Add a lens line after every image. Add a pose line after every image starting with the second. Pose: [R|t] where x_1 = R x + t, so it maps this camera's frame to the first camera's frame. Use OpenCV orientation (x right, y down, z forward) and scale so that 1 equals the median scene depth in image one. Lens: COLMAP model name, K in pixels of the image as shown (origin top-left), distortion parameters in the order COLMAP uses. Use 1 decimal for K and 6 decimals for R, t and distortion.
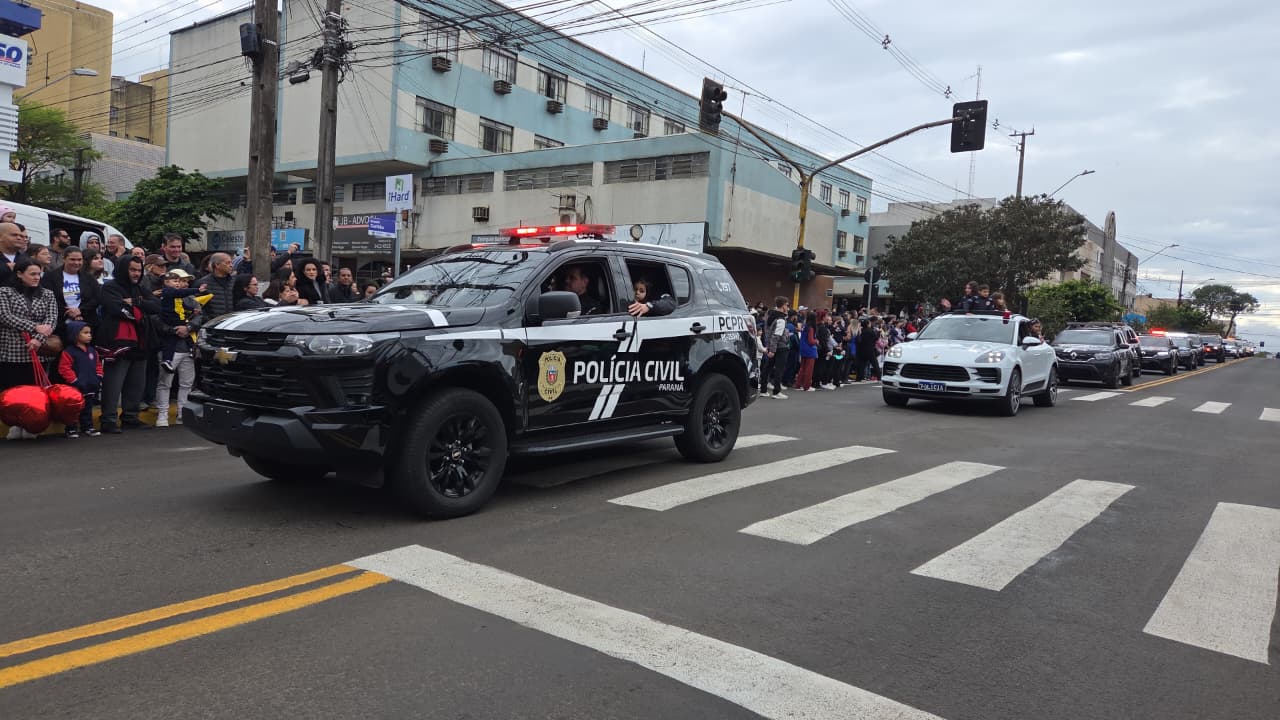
lens RADIAL K [[843.8, 0, 621.6], [0, 843.8, 350.6], [0, 0, 1]] dist [0.080804, -0.070428]
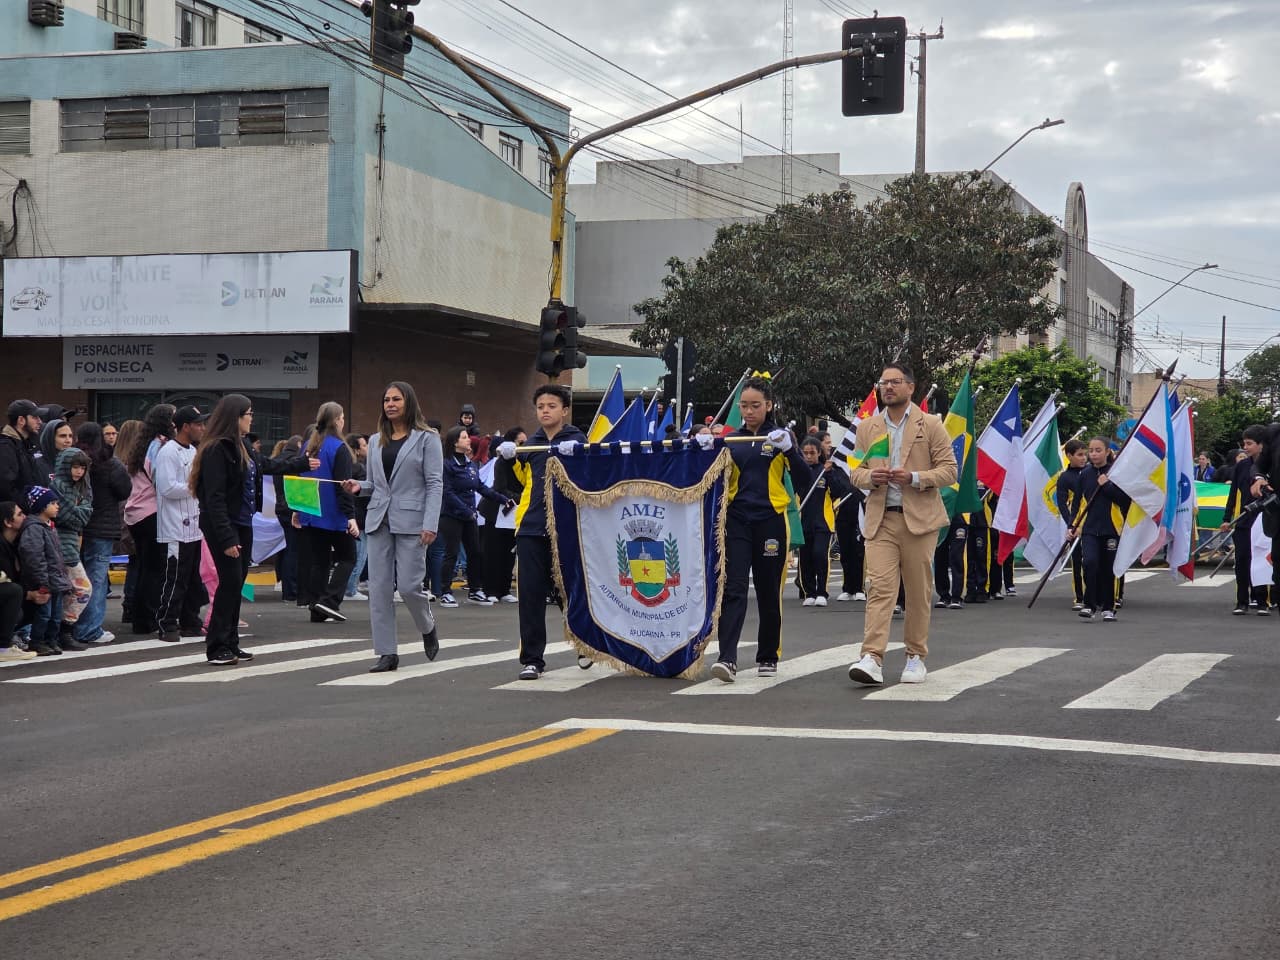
lens RADIAL K [[2414.4, 0, 640.0], [0, 2414.4, 480.0], [0, 0, 1]] dist [0.055909, 0.392976]
pose [[0.941803, -0.042150, 0.333513, -0.156573], [0.052290, 0.998401, -0.021481, 0.006149], [-0.332074, 0.037671, 0.942501, -0.219889]]
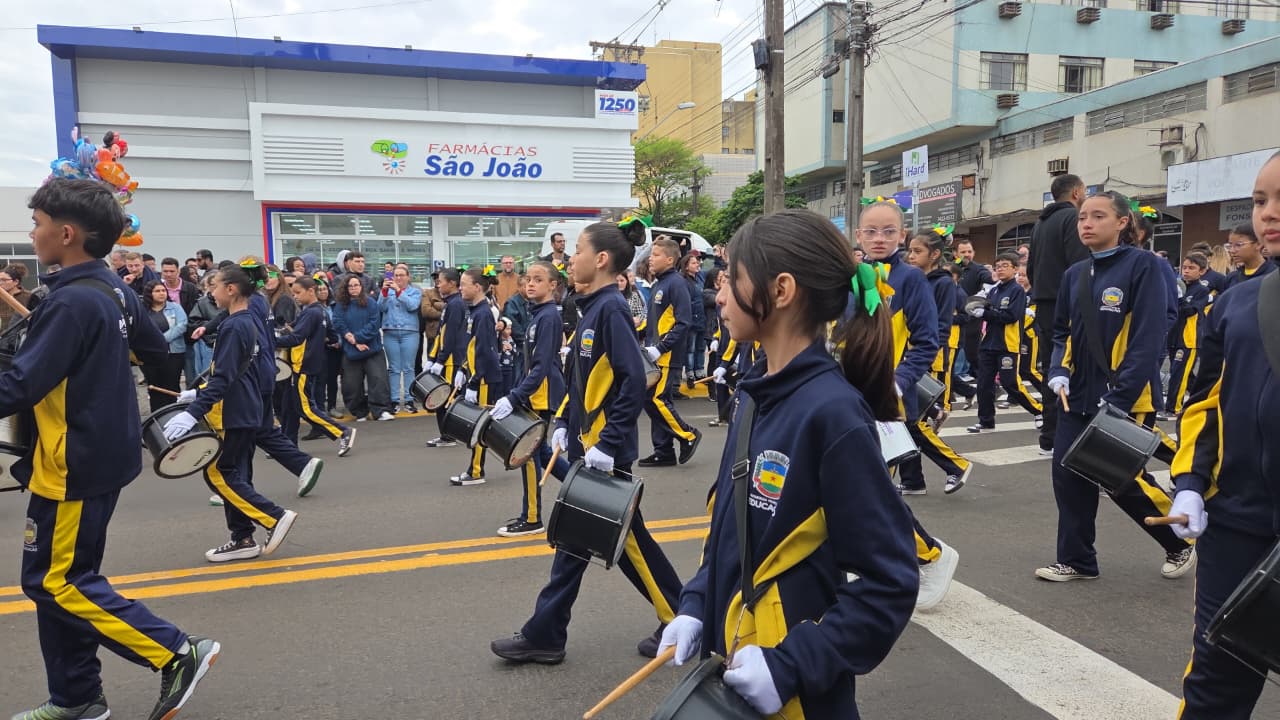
lens RADIAL K [[846.3, 0, 619.4], [0, 846.3, 366.2], [0, 0, 1]] dist [0.077153, -0.065846]
pose [[0.780231, -0.015442, -0.625301, 0.039947], [0.042966, 0.998657, 0.028949, 0.001141], [0.624014, -0.049454, 0.779847, -0.000682]]
